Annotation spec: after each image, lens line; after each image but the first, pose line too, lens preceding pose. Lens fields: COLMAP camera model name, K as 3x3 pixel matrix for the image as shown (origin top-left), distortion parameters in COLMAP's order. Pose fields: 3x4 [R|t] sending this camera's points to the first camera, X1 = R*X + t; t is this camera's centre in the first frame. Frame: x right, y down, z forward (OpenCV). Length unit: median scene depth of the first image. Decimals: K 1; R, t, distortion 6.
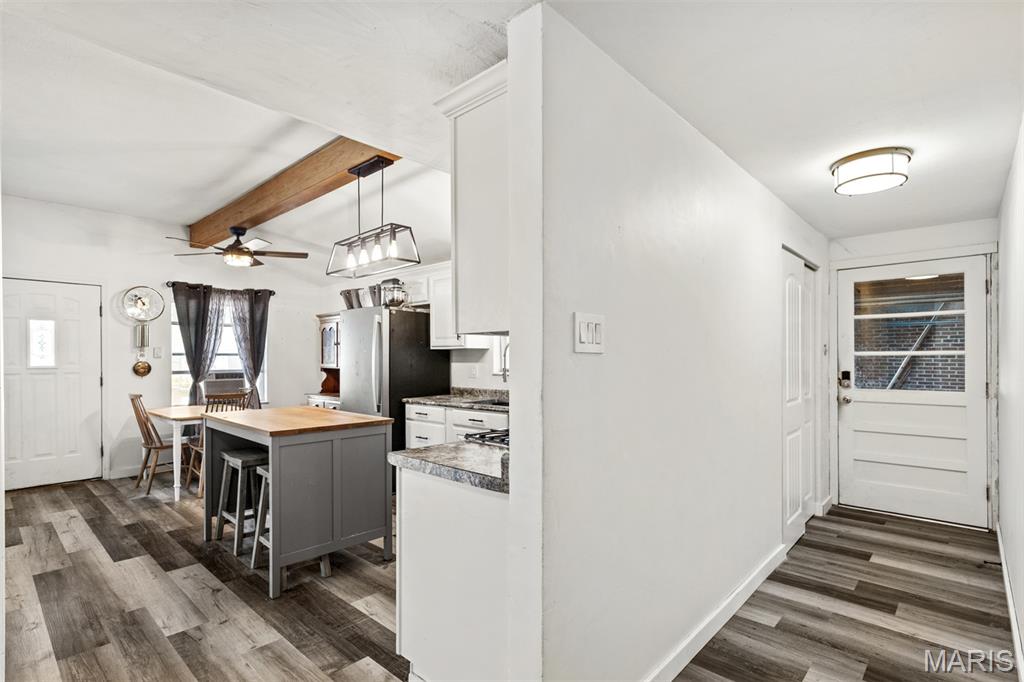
lens RADIAL K [[509.4, 0, 514.6], [0, 509.4, 365.2], [0, 0, 1]] dist [0.012270, -0.002181]
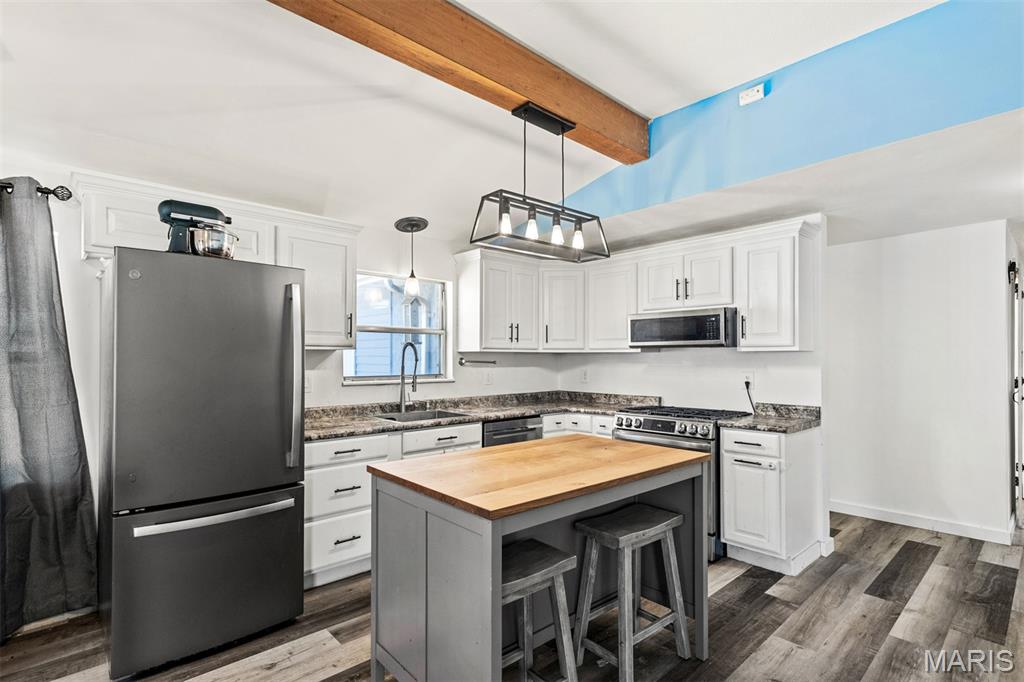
lens RADIAL K [[499.9, 0, 465.6], [0, 499.9, 360.6], [0, 0, 1]] dist [-0.011093, 0.000295]
pose [[0.115530, 0.001817, 0.993302, -0.704589], [0.015999, 0.999865, -0.003690, -0.012310], [-0.993175, 0.016318, 0.115485, 0.691498]]
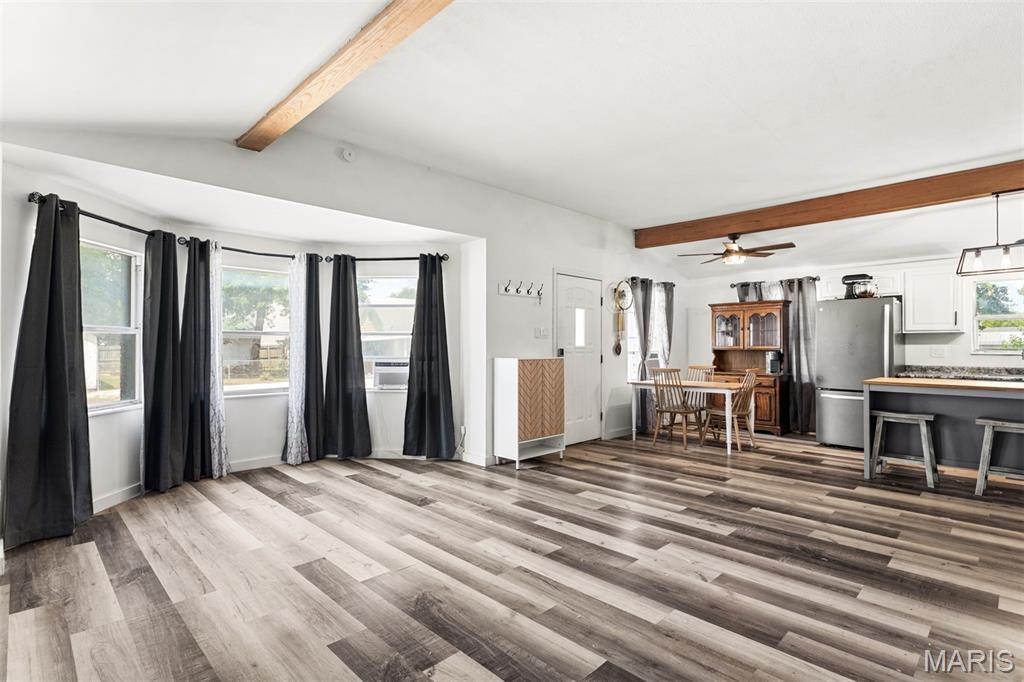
lens RADIAL K [[509.4, 0, 520.0], [0, 509.4, 342.2], [0, 0, 1]] dist [0.012270, -0.002181]
pose [[0.999960, 0.002408, -0.008626, -1.066103], [-0.002591, 0.999771, -0.021246, 0.020207], [0.008573, 0.021267, 0.999737, -0.240186]]
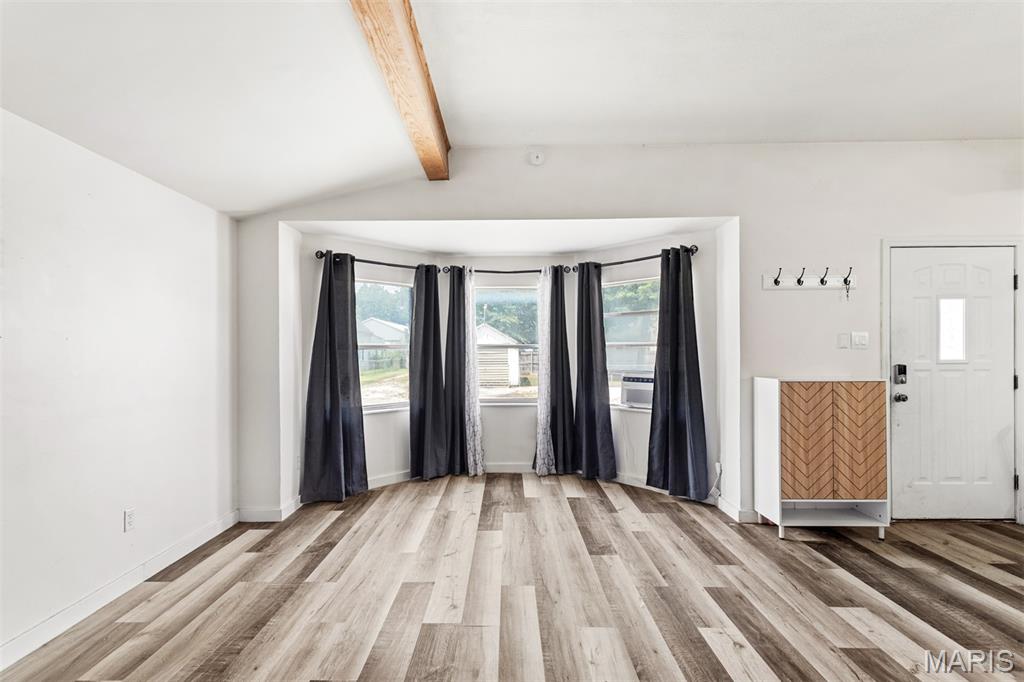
lens RADIAL K [[509.4, 0, 498.8], [0, 509.4, 347.7], [0, 0, 1]] dist [0.012270, -0.002181]
pose [[0.684357, -0.002891, -0.729142, -0.833434], [-0.008380, 0.999895, -0.011830, -0.001250], [0.729099, 0.014206, 0.684261, -0.001250]]
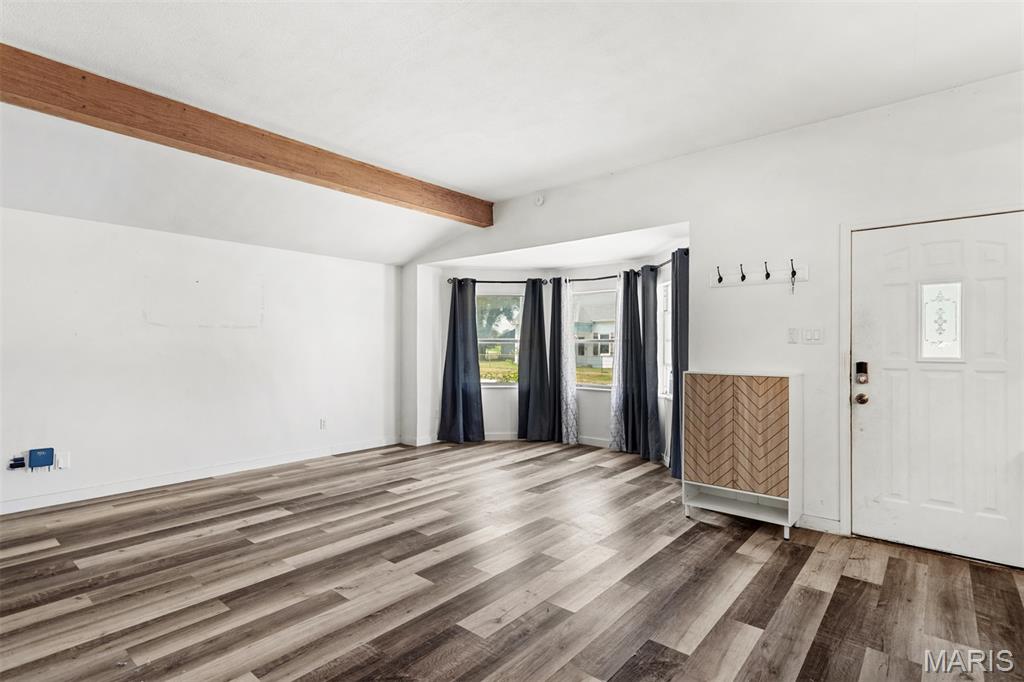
lens RADIAL K [[509.4, 0, 498.0], [0, 509.4, 341.6], [0, 0, 1]] dist [0.012270, -0.002181]
pose [[0.046472, -0.001542, -0.998918, -0.327199], [-0.017025, 0.999852, -0.002336, -0.007497], [0.998774, 0.017115, 0.046439, 0.438528]]
